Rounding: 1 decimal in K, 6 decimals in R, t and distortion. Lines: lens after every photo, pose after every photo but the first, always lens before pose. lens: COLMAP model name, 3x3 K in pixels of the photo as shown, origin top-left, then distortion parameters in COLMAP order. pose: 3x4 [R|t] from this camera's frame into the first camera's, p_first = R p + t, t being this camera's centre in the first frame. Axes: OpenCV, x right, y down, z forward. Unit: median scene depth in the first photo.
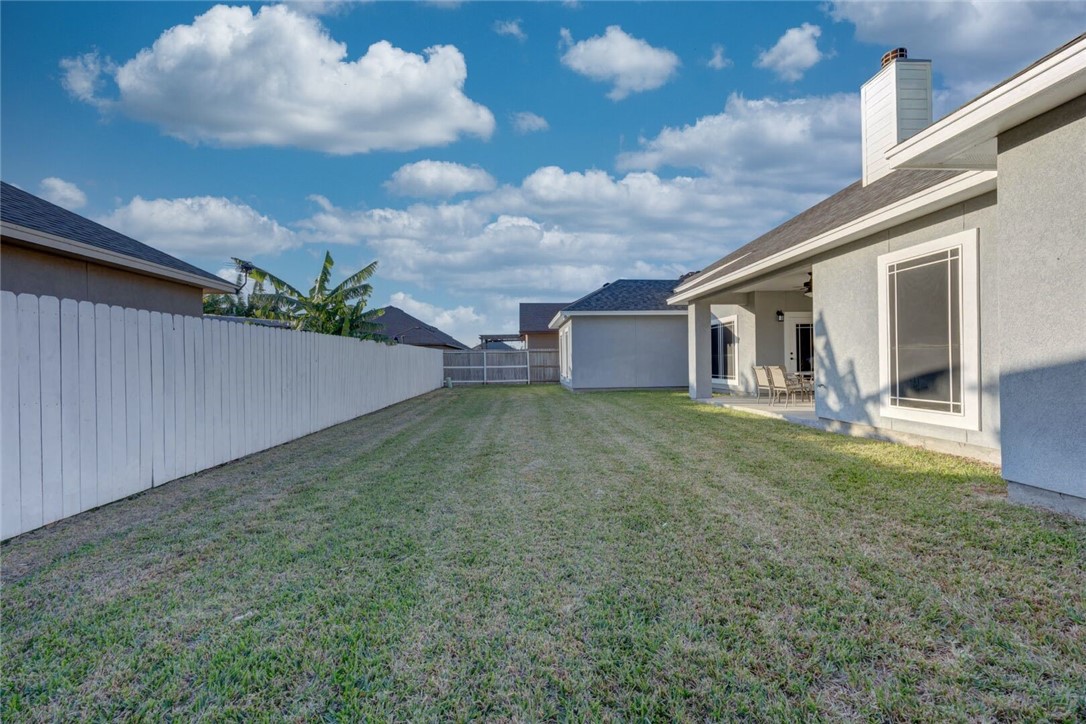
lens RADIAL K [[425.5, 0, 548.8], [0, 425.5, 359.3], [0, 0, 1]] dist [0.000407, -0.000135]
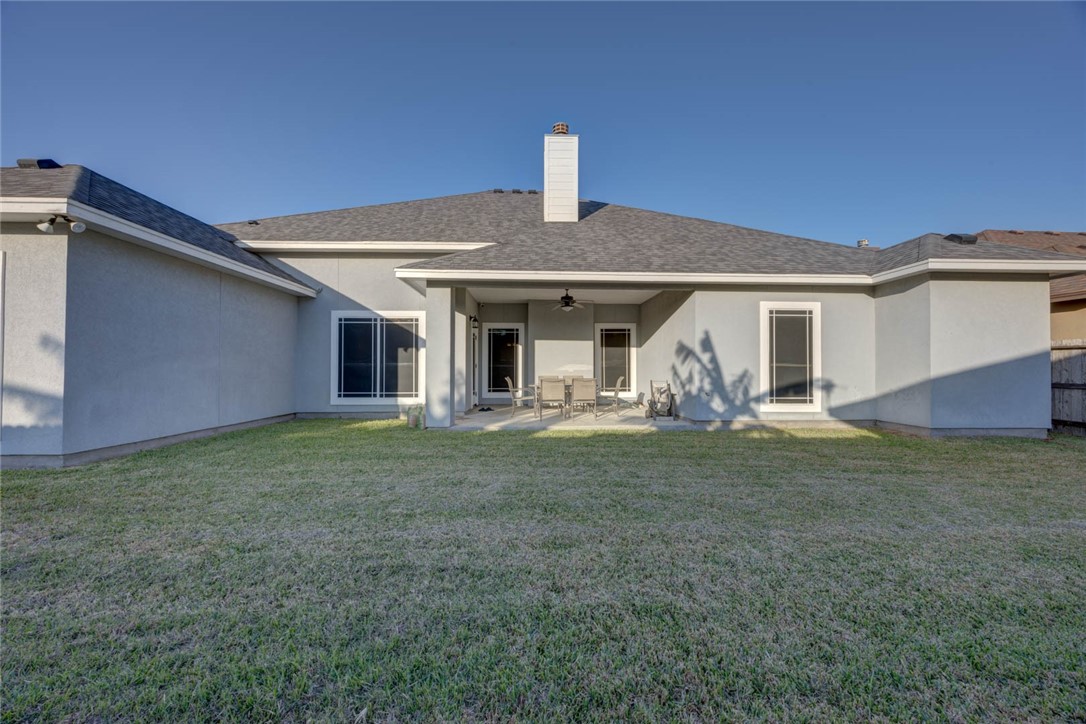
lens RADIAL K [[425.5, 0, 548.8], [0, 425.5, 359.3], [0, 0, 1]] dist [0.000407, -0.000135]
pose [[0.022122, 0.043004, 0.998830, -0.690671], [-0.011800, 0.999016, -0.042751, 0.026279], [-0.999686, -0.010841, 0.022607, 1.710842]]
